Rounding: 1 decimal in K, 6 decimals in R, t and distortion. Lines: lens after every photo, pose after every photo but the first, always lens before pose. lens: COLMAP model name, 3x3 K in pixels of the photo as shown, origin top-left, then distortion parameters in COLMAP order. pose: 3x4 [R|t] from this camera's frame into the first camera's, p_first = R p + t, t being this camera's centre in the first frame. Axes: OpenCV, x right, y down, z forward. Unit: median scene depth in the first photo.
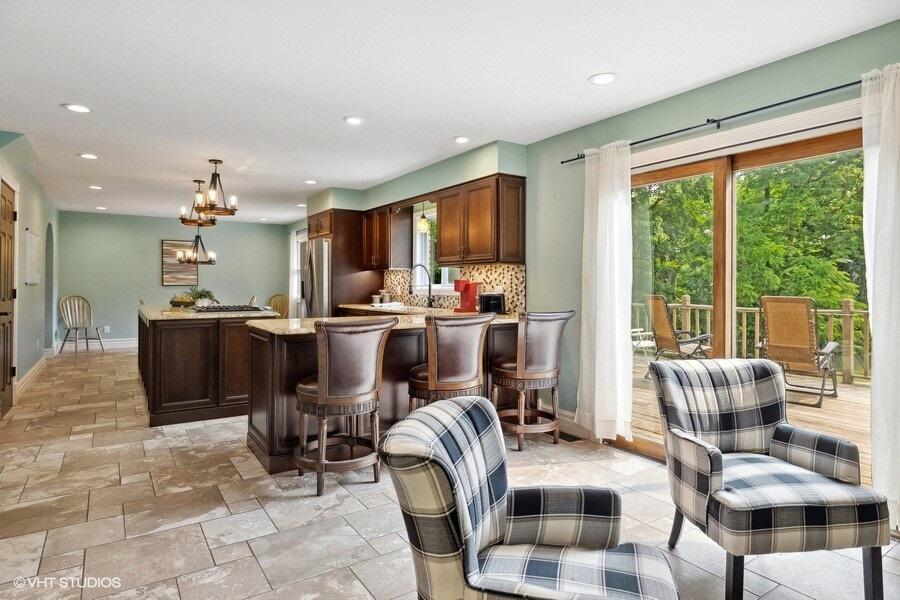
lens RADIAL K [[527.4, 0, 450.0], [0, 527.4, 300.0], [0, 0, 1]] dist [-0.002333, -0.000719]
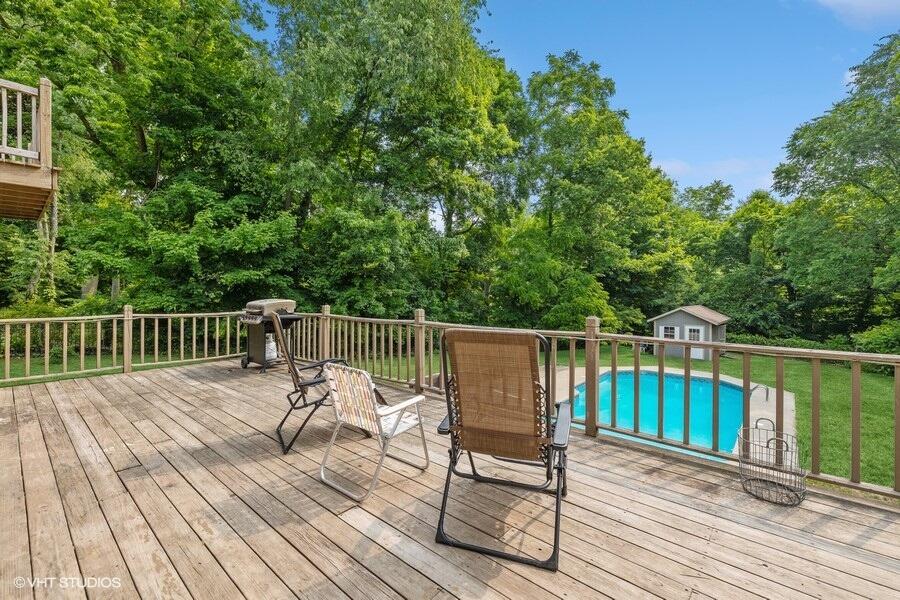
lens RADIAL K [[390.4, 0, 457.9], [0, 390.4, 297.6], [0, 0, 1]] dist [0.001008, 0.000281]
pose [[0.959999, -0.002892, 0.279990, 0.124692], [0.006646, 0.999900, -0.012459, -0.007020], [-0.279926, 0.013821, 0.959922, 0.155433]]
